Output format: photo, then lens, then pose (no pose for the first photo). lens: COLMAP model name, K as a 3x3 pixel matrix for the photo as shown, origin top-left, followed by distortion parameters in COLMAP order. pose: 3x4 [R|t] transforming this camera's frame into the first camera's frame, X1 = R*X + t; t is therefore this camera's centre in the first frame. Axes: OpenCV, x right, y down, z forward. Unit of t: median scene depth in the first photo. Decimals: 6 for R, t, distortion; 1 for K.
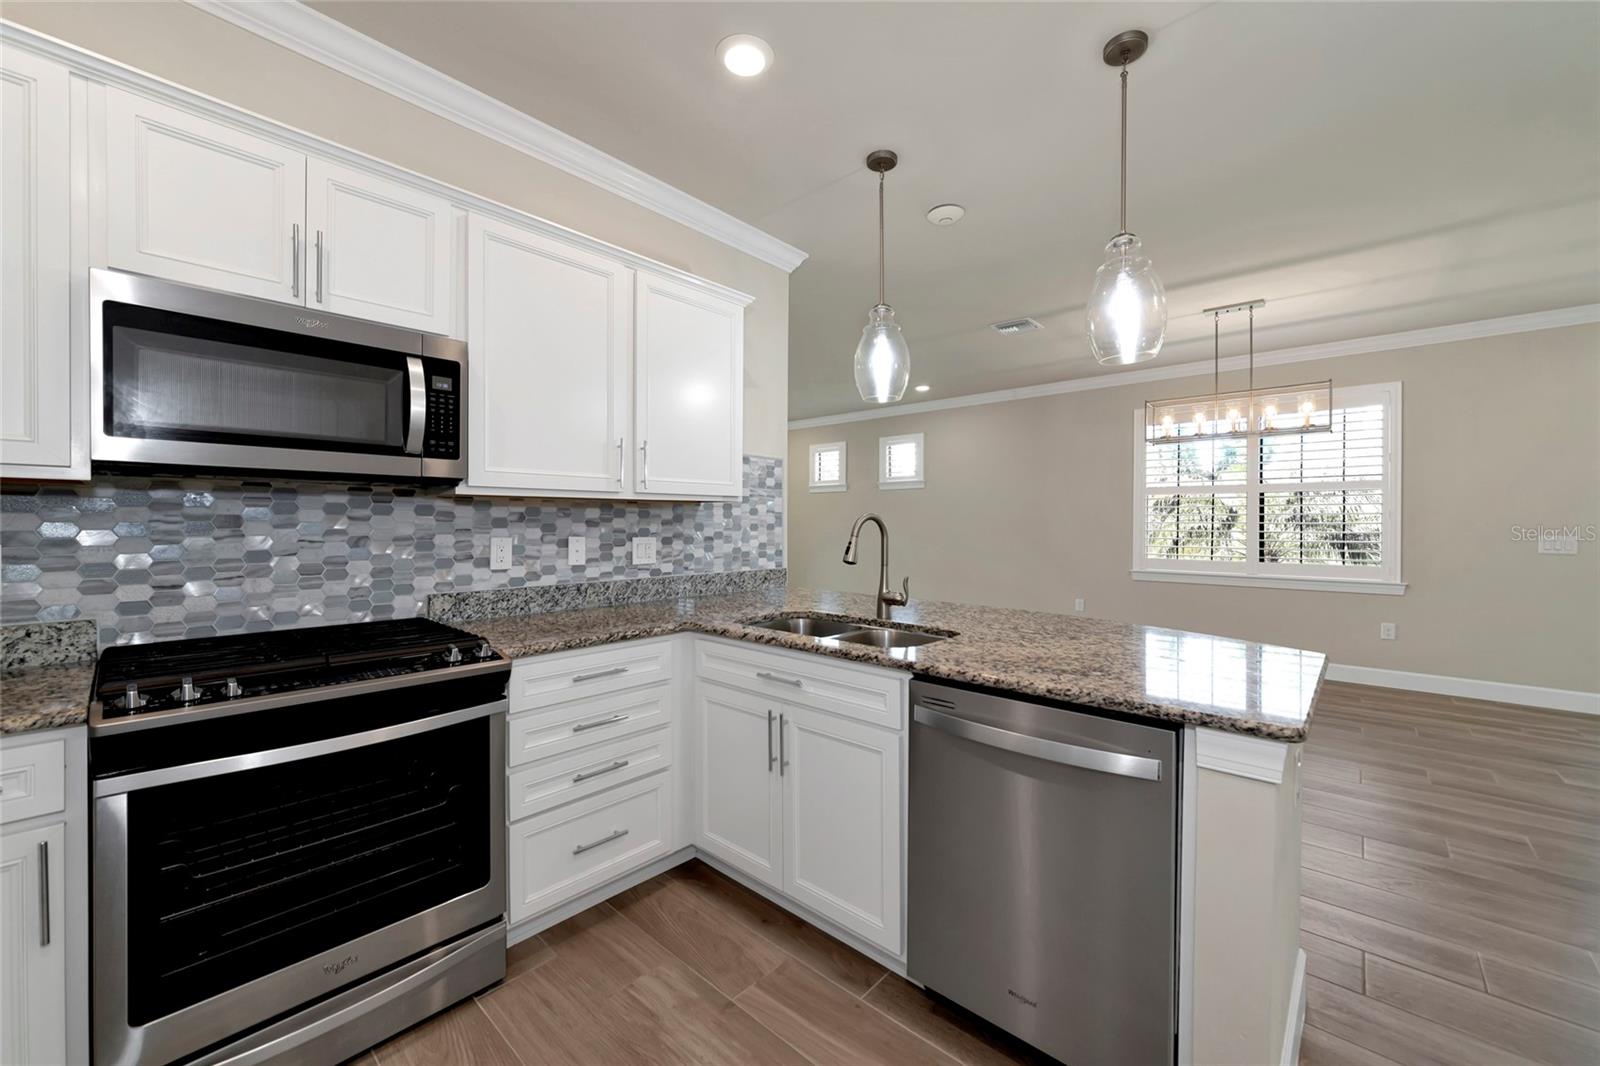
lens RADIAL K [[621.3, 0, 795.6], [0, 621.3, 526.0], [0, 0, 1]] dist [-0.000096, -0.000389]
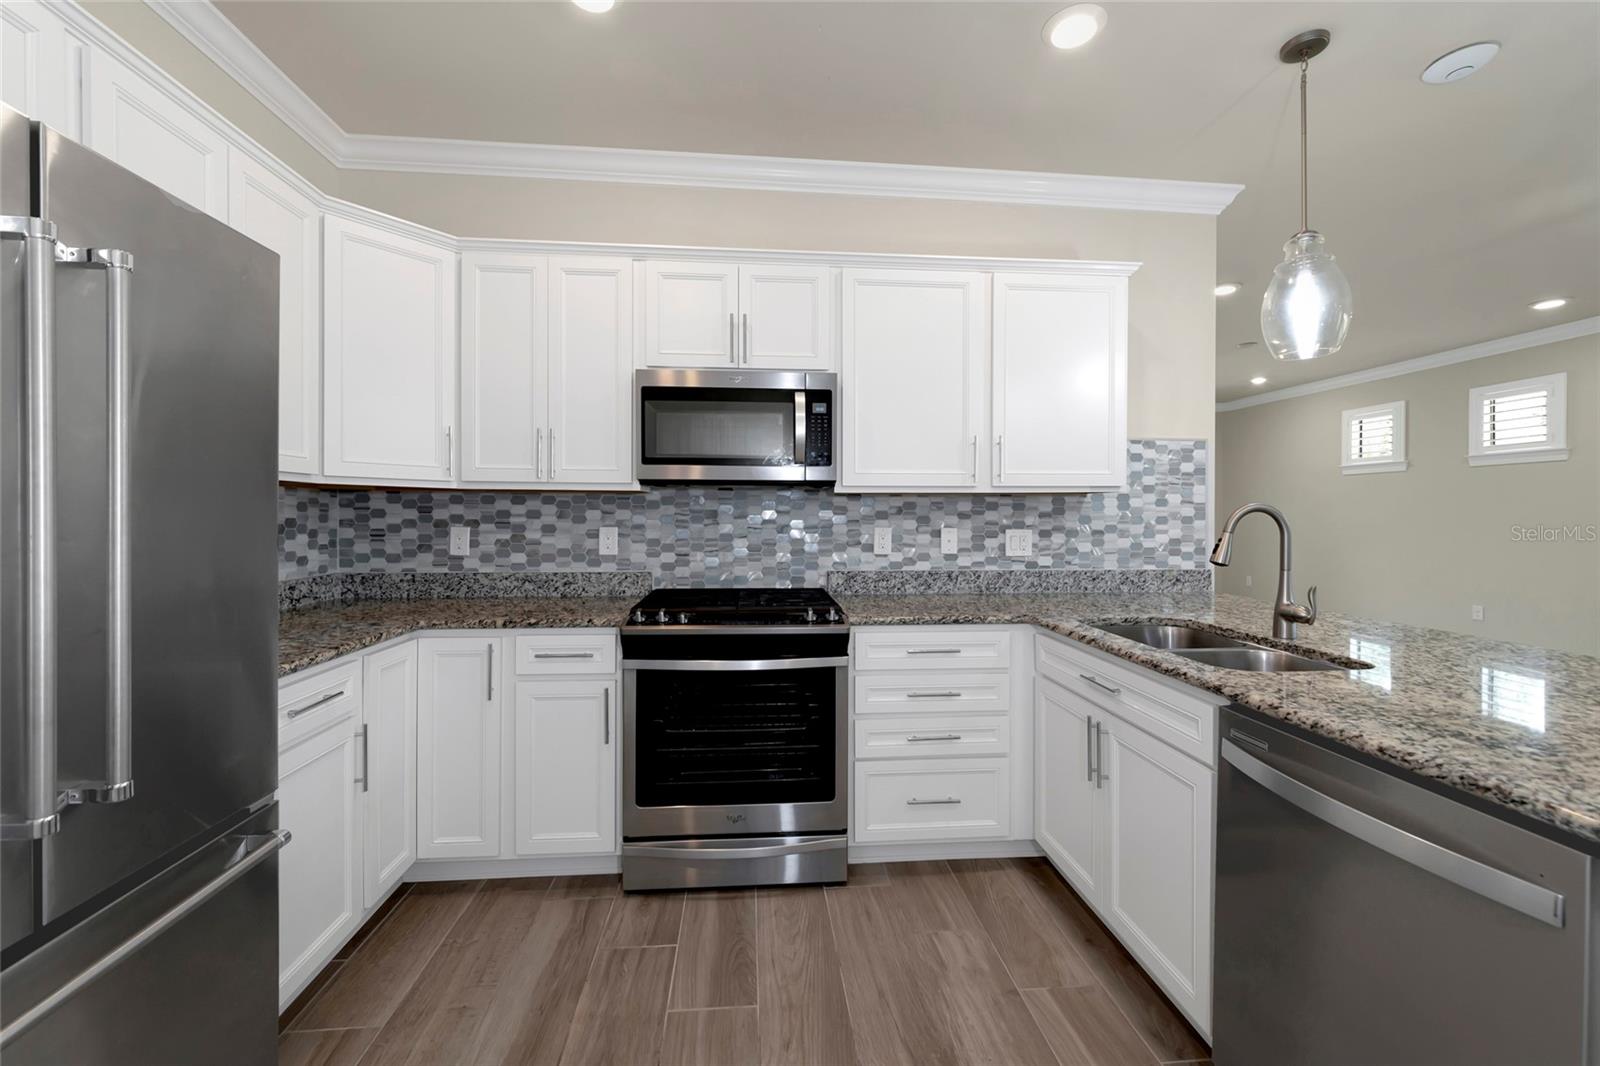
lens RADIAL K [[634.9, 0, 802.7], [0, 634.9, 515.2], [0, 0, 1]] dist [-0.000161, -0.000198]
pose [[0.735560, 0.001204, -0.677459, 0.228951], [-0.004104, 0.999988, -0.002679, -0.001090], [0.677447, 0.004751, 0.735556, 0.001737]]
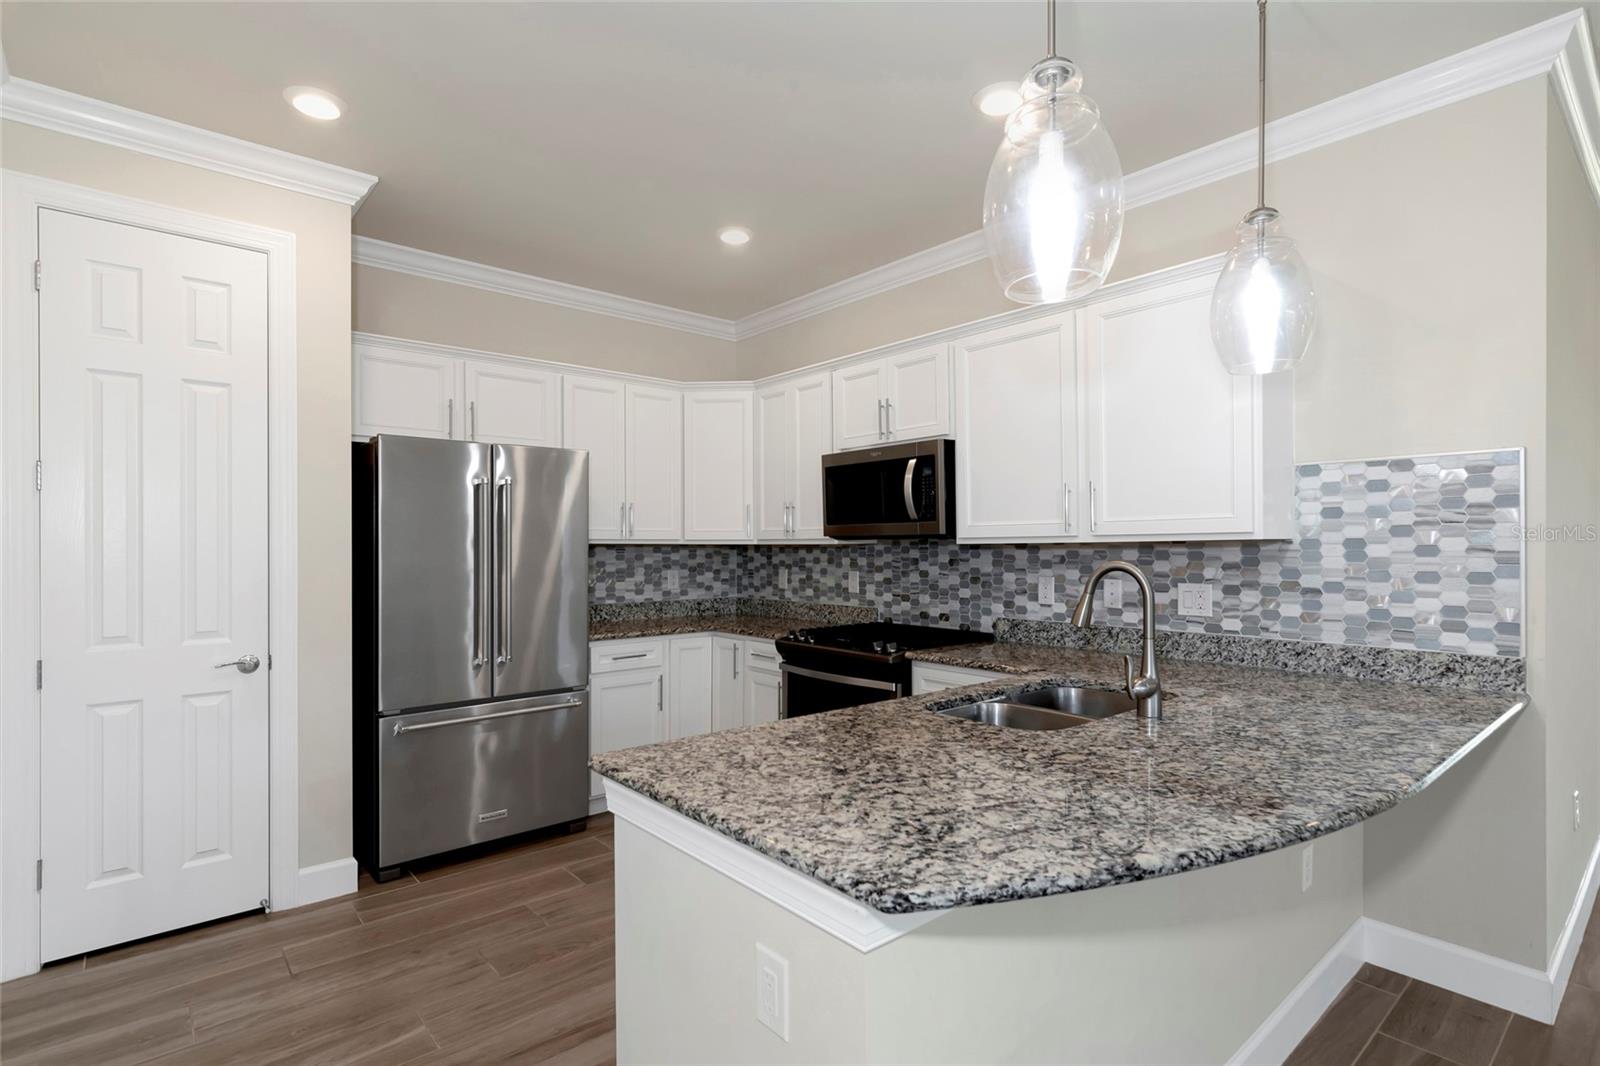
lens RADIAL K [[789.6, 0, 804.0], [0, 789.6, 547.9], [0, 0, 1]] dist [-0.000078, -0.000294]
pose [[-0.121651, 0.000638, -0.992573, 1.012634], [0.000287, 1.000000, 0.000607, -0.035789], [0.992573, -0.000211, -0.121651, 0.703566]]
